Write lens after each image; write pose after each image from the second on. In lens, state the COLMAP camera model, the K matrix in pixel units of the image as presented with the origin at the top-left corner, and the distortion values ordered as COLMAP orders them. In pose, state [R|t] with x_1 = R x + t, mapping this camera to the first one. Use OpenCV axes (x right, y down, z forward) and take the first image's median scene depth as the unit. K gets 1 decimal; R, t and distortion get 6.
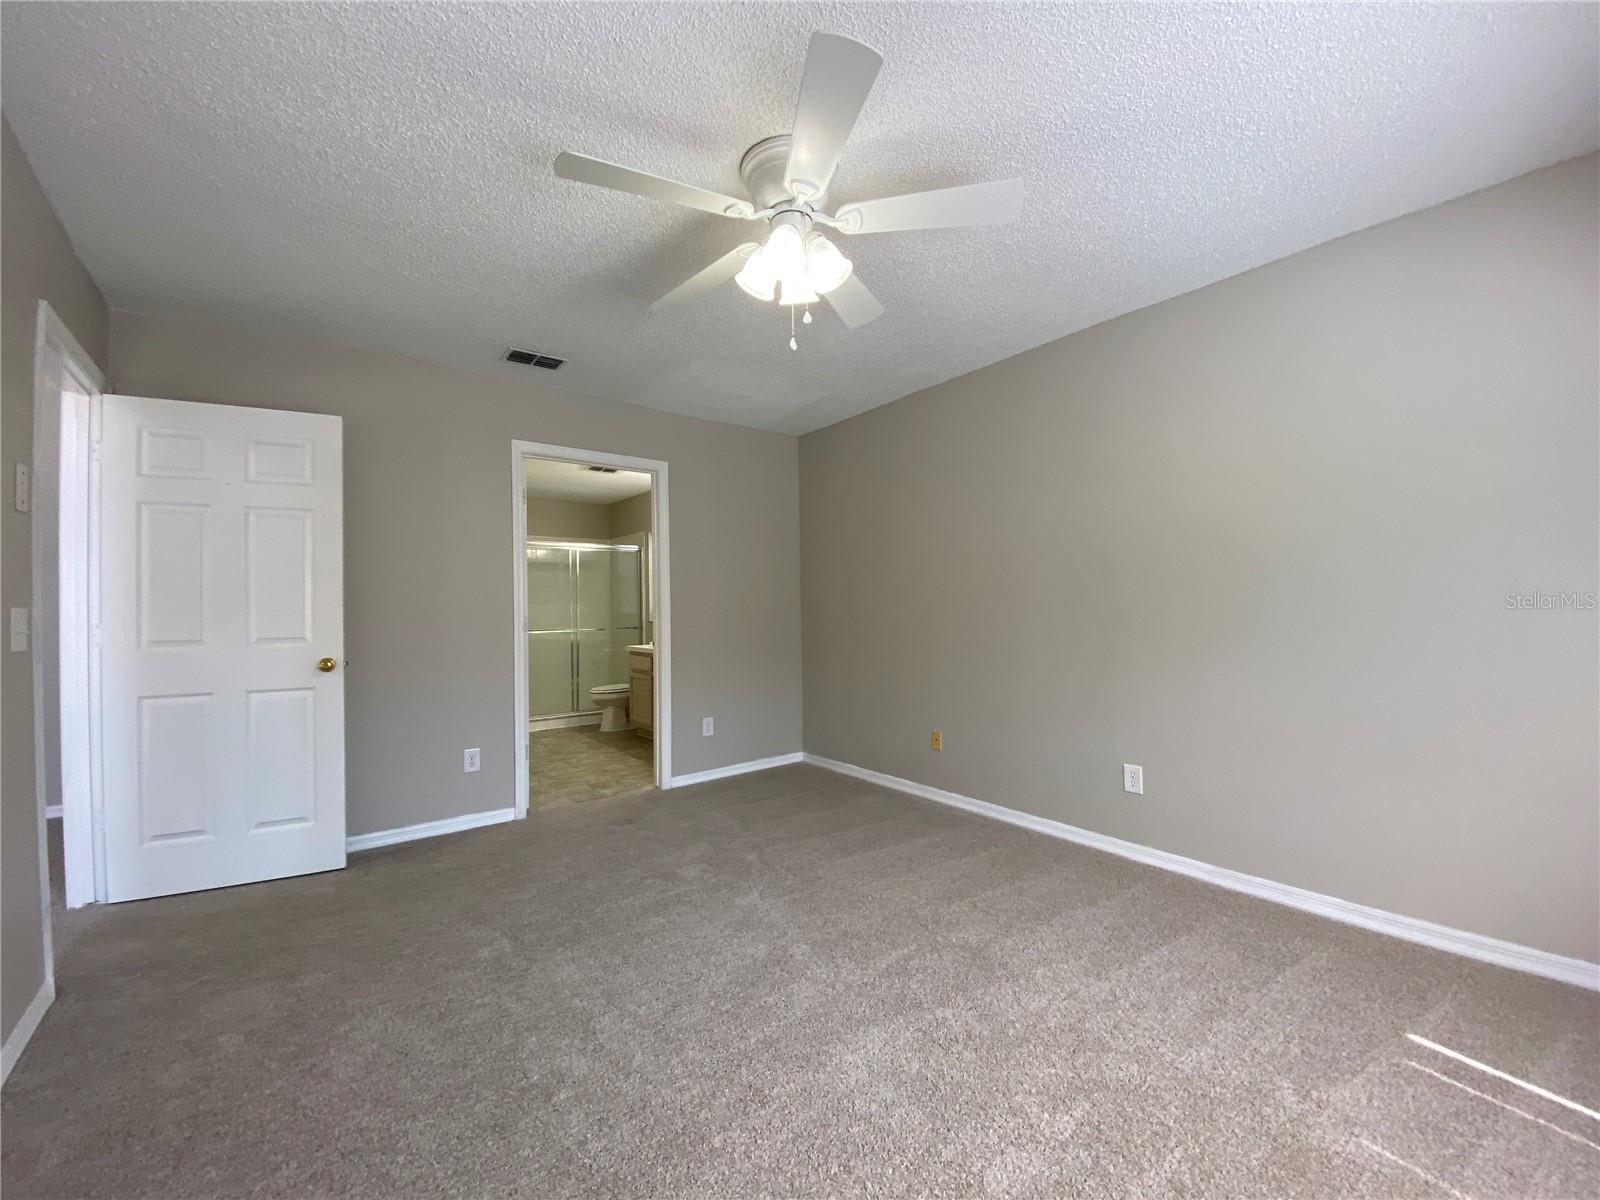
lens RADIAL K [[646.8, 0, 802.0], [0, 646.8, 594.1], [0, 0, 1]] dist [0.000699, -0.012216]
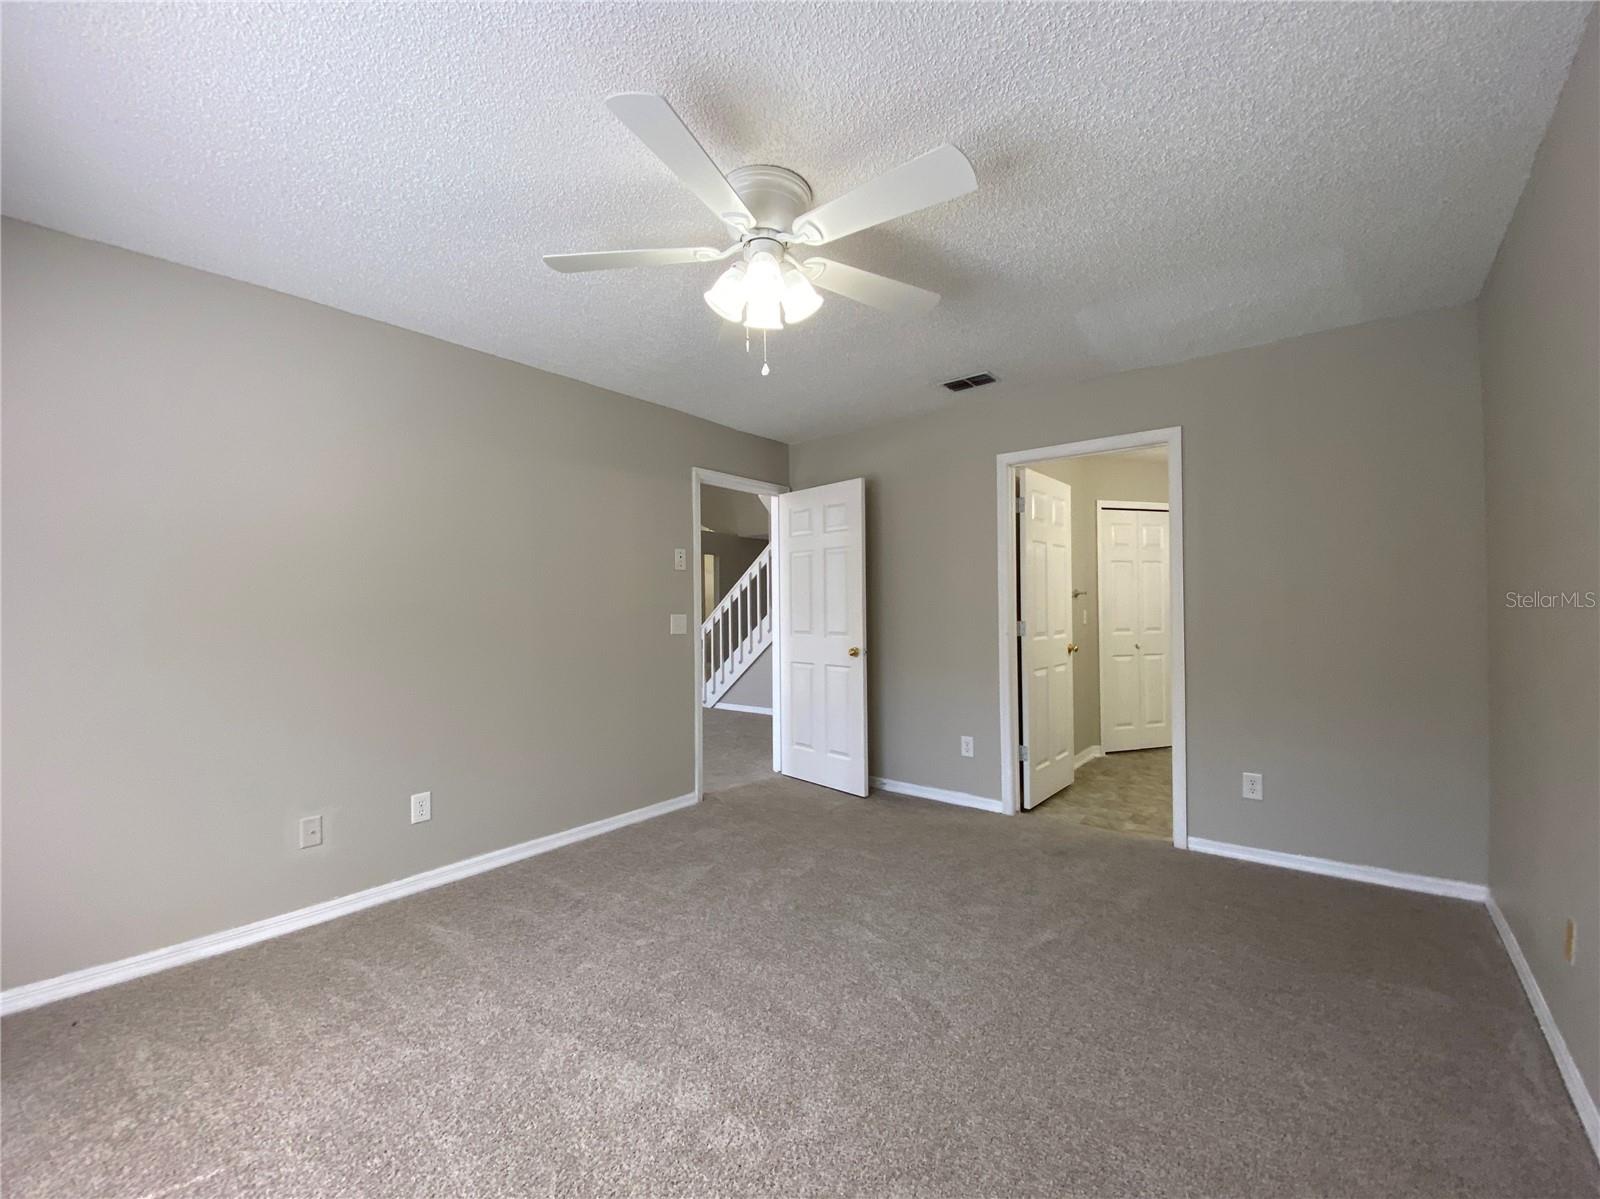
lens RADIAL K [[646.8, 0, 802.0], [0, 646.8, 593.6], [0, 0, 1]] dist [0.000699, -0.012216]
pose [[0.215682, -0.021223, -0.976233, 0.591096], [0.020177, 0.999647, -0.017274, 0.001516], [0.976255, -0.015972, 0.216034, 0.511563]]
